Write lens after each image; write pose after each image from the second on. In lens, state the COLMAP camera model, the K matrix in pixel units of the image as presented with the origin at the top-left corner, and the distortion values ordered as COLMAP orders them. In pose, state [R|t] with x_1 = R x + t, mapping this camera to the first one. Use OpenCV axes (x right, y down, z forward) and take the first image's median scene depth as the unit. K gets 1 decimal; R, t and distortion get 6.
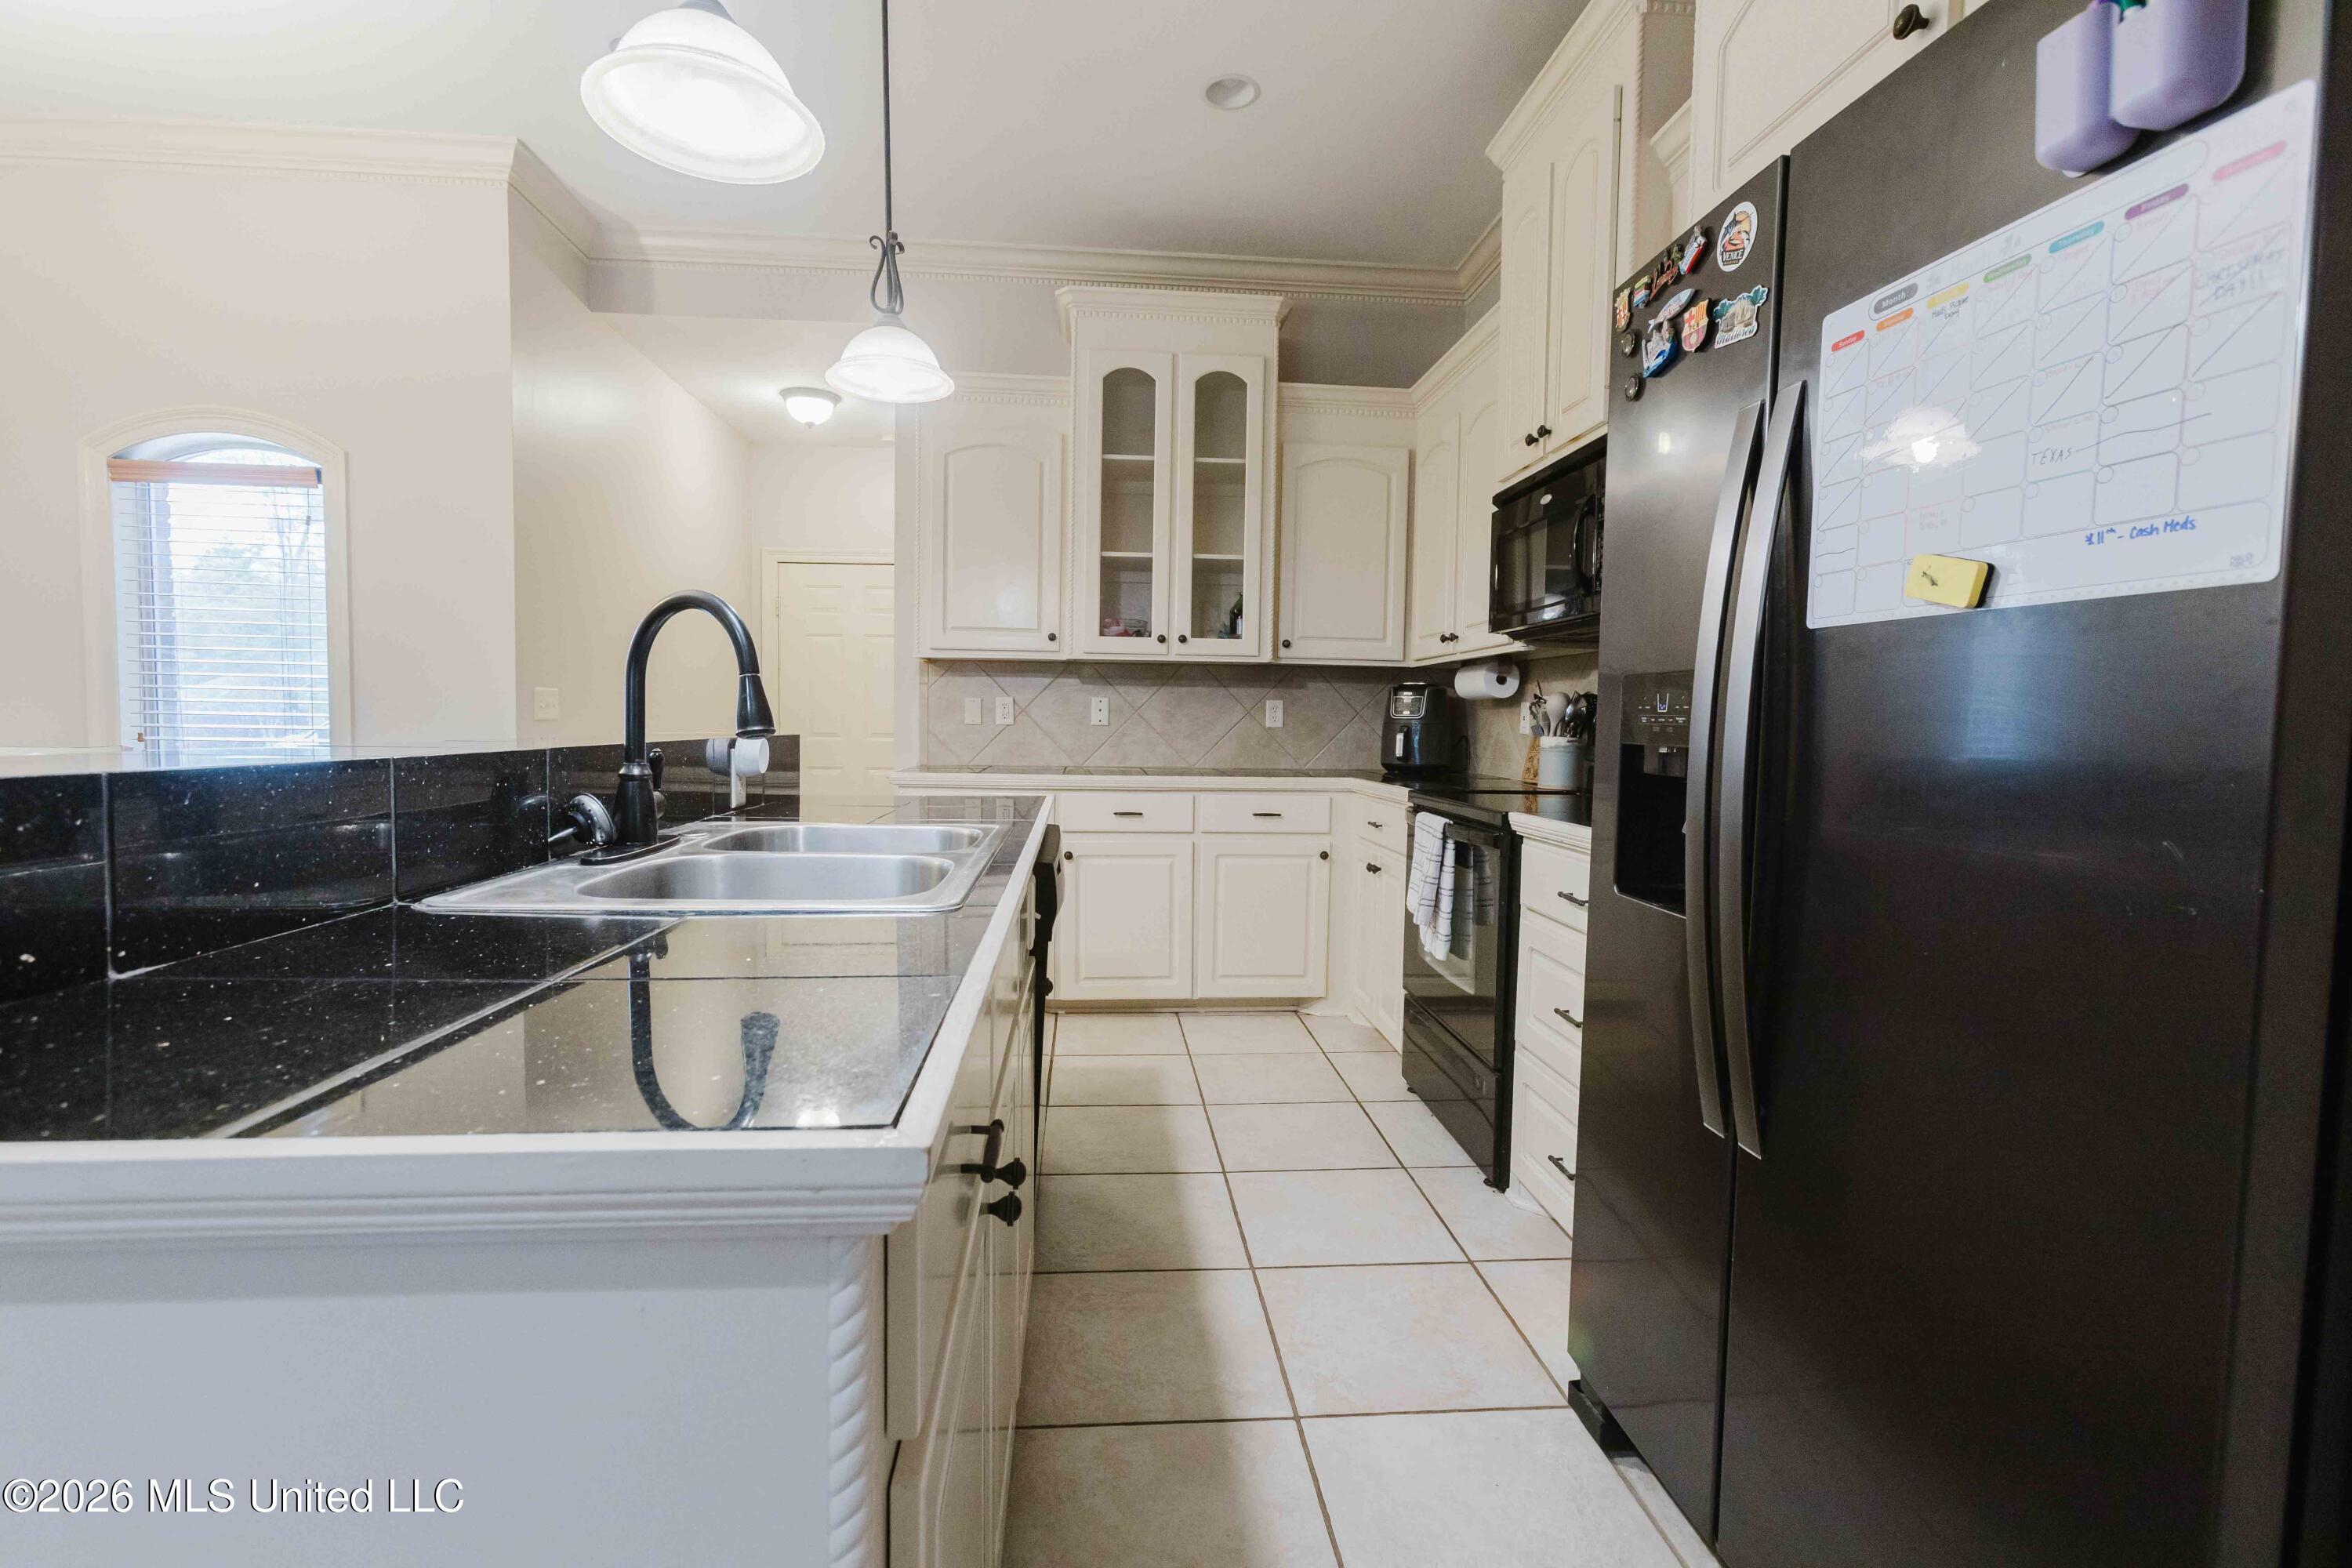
lens RADIAL K [[1041.8, 0, 1169.9], [0, 1041.8, 767.9], [0, 0, 1]] dist [-0.034535, 0.030413]
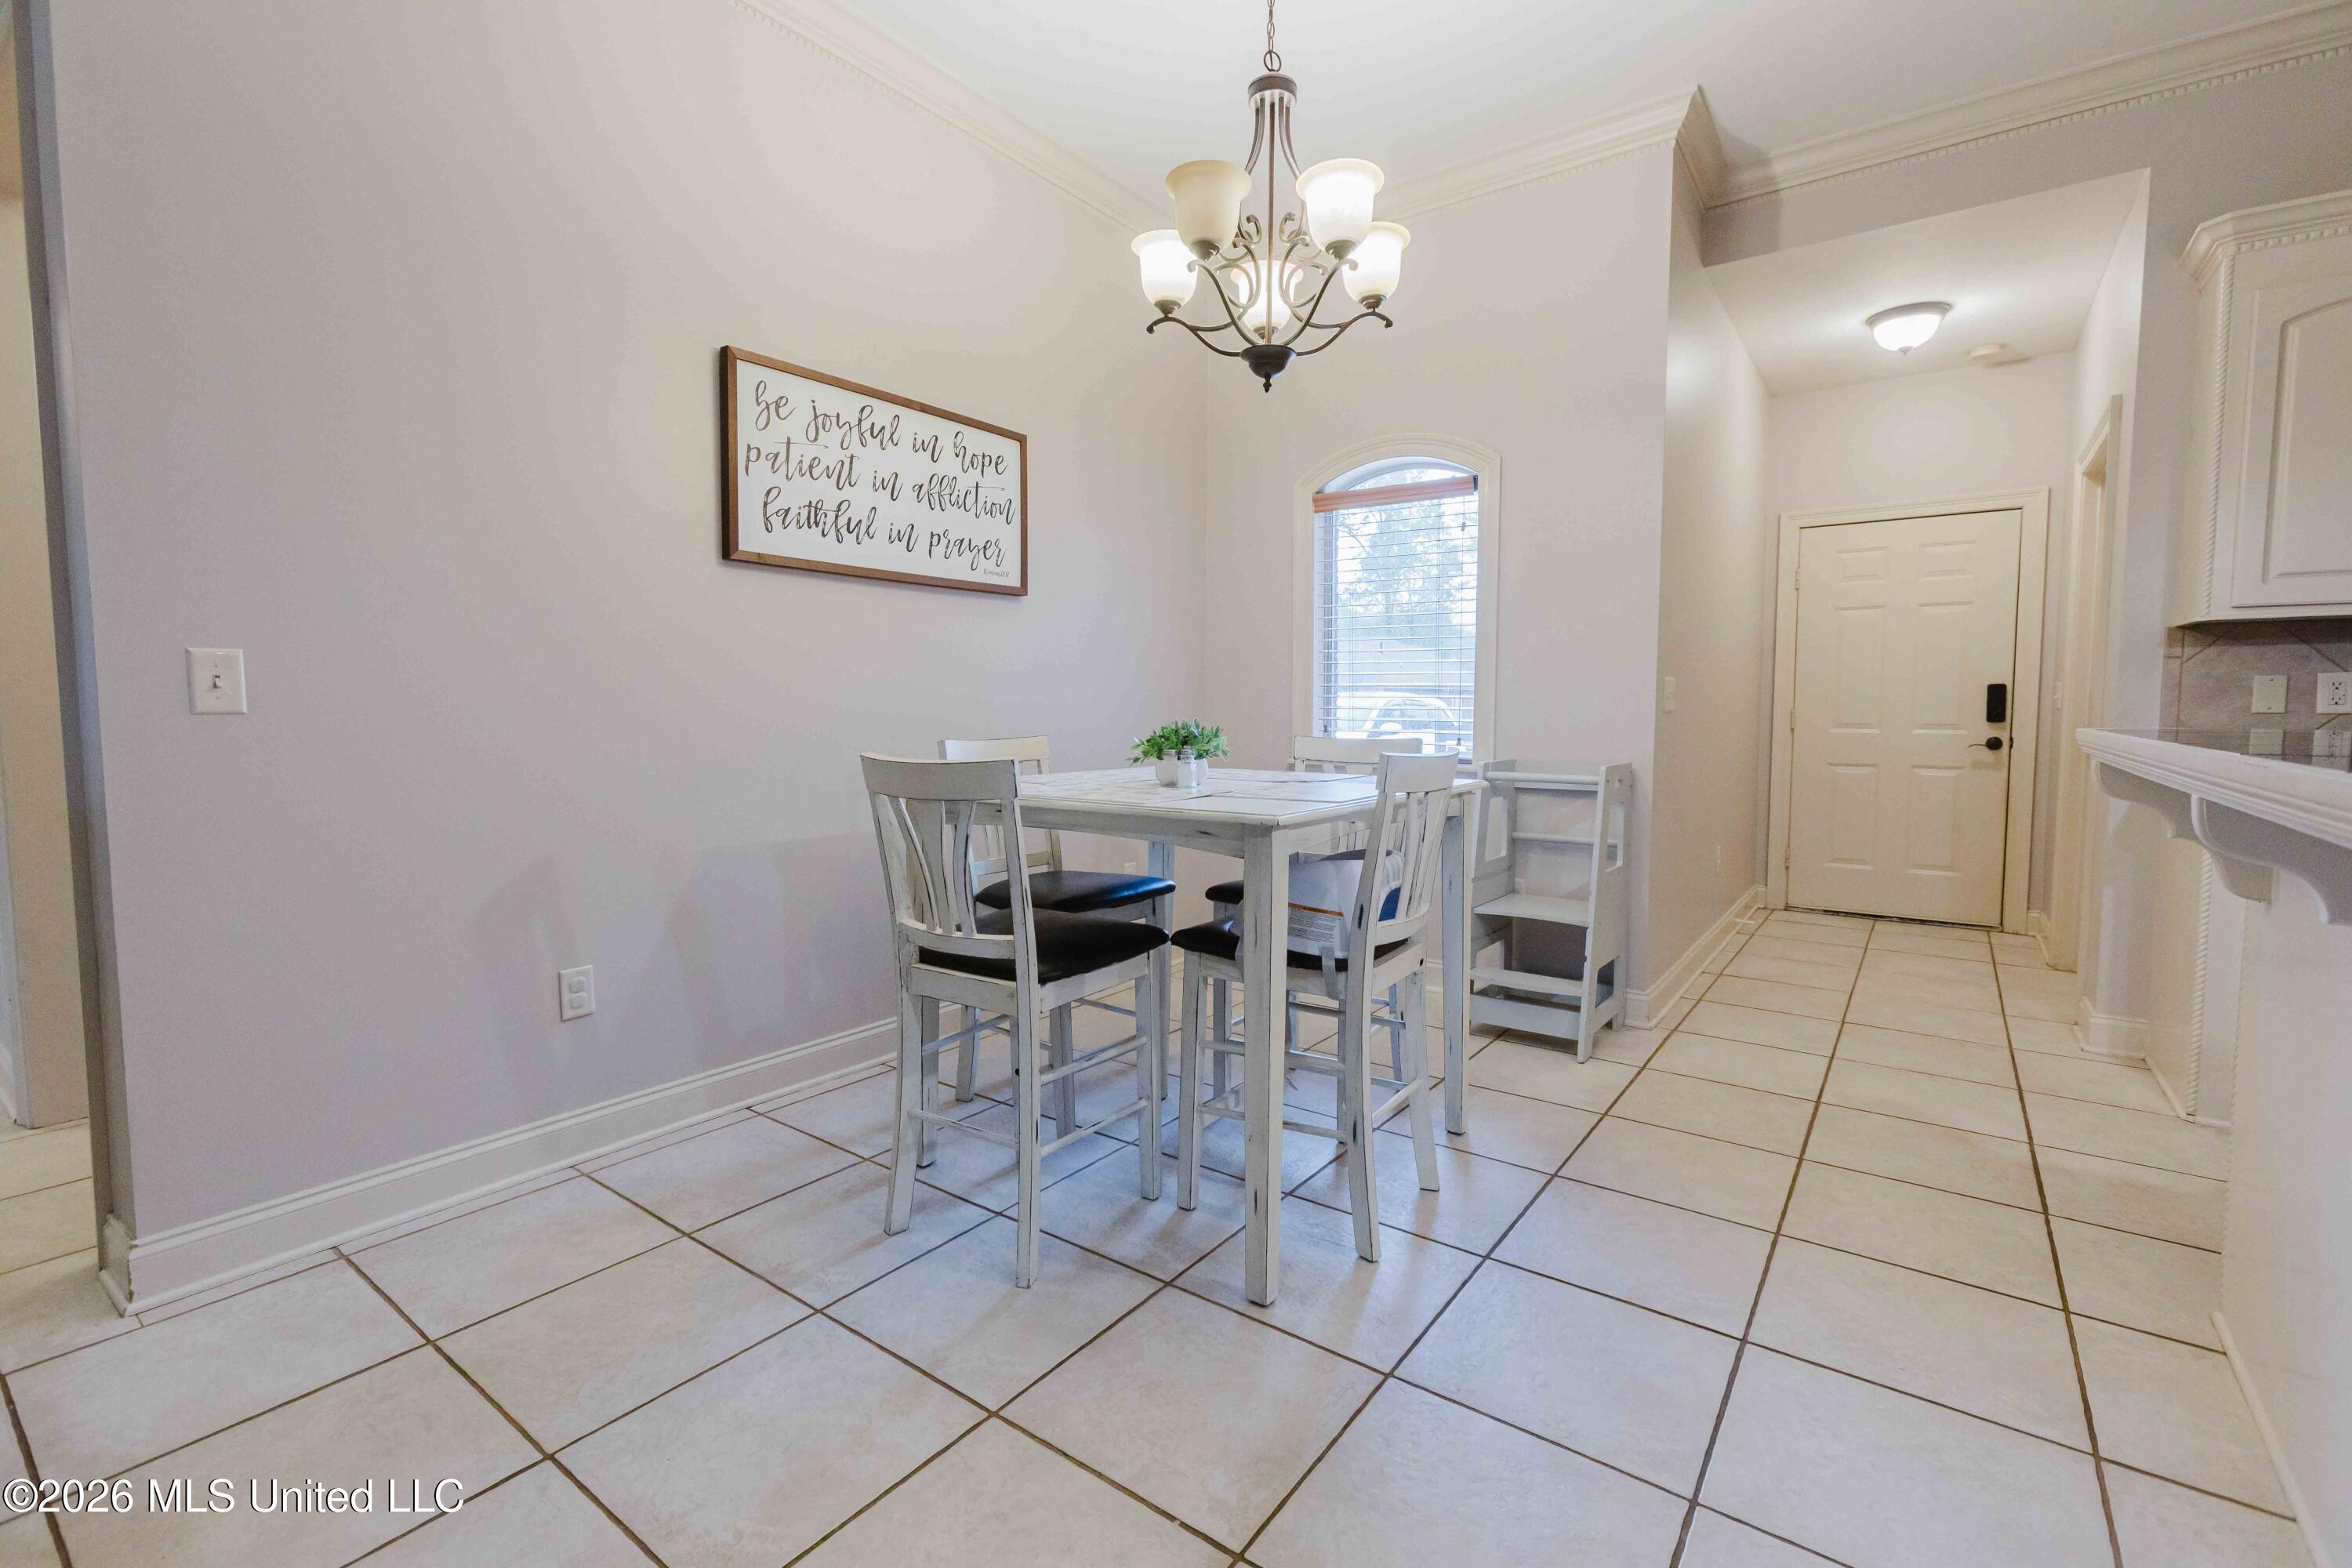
lens RADIAL K [[1041.8, 0, 1169.9], [0, 1041.8, 767.9], [0, 0, 1]] dist [-0.034535, 0.030413]
pose [[0.755795, 0.029995, -0.654121, -0.311139], [-0.022439, 0.999550, 0.019908, -0.003151], [0.654424, -0.000369, 0.756128, -0.009436]]
